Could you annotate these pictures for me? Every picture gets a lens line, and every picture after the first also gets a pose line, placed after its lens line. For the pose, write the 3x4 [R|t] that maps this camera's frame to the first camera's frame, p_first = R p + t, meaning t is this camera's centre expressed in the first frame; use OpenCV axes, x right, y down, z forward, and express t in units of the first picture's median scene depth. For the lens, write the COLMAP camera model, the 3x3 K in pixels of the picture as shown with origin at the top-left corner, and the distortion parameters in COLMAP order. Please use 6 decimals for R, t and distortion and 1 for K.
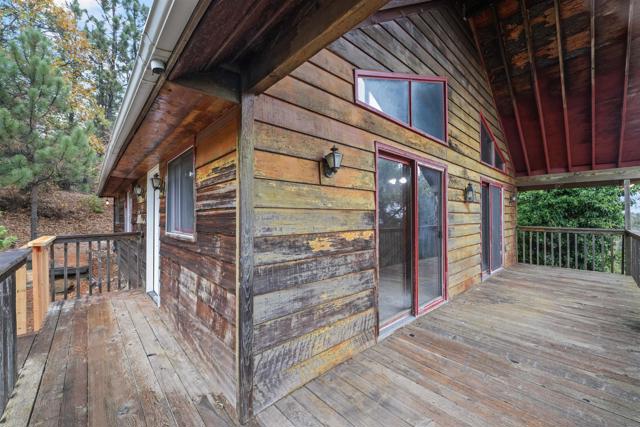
lens RADIAL K [[254.1, 0, 320.5], [0, 254.1, 214.2], [0, 0, 1]] dist [-0.003061, -0.000010]
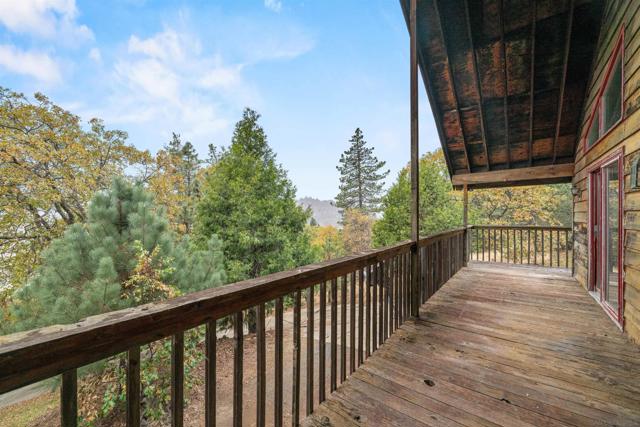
lens RADIAL K [[254.1, 0, 319.6], [0, 254.1, 215.3], [0, 0, 1]] dist [-0.003061, -0.000010]
pose [[-0.984337, 0.001170, -0.176295, 1.568683], [0.003143, 0.999936, -0.010913, 0.014716], [0.176271, -0.011296, -0.984277, 1.639149]]
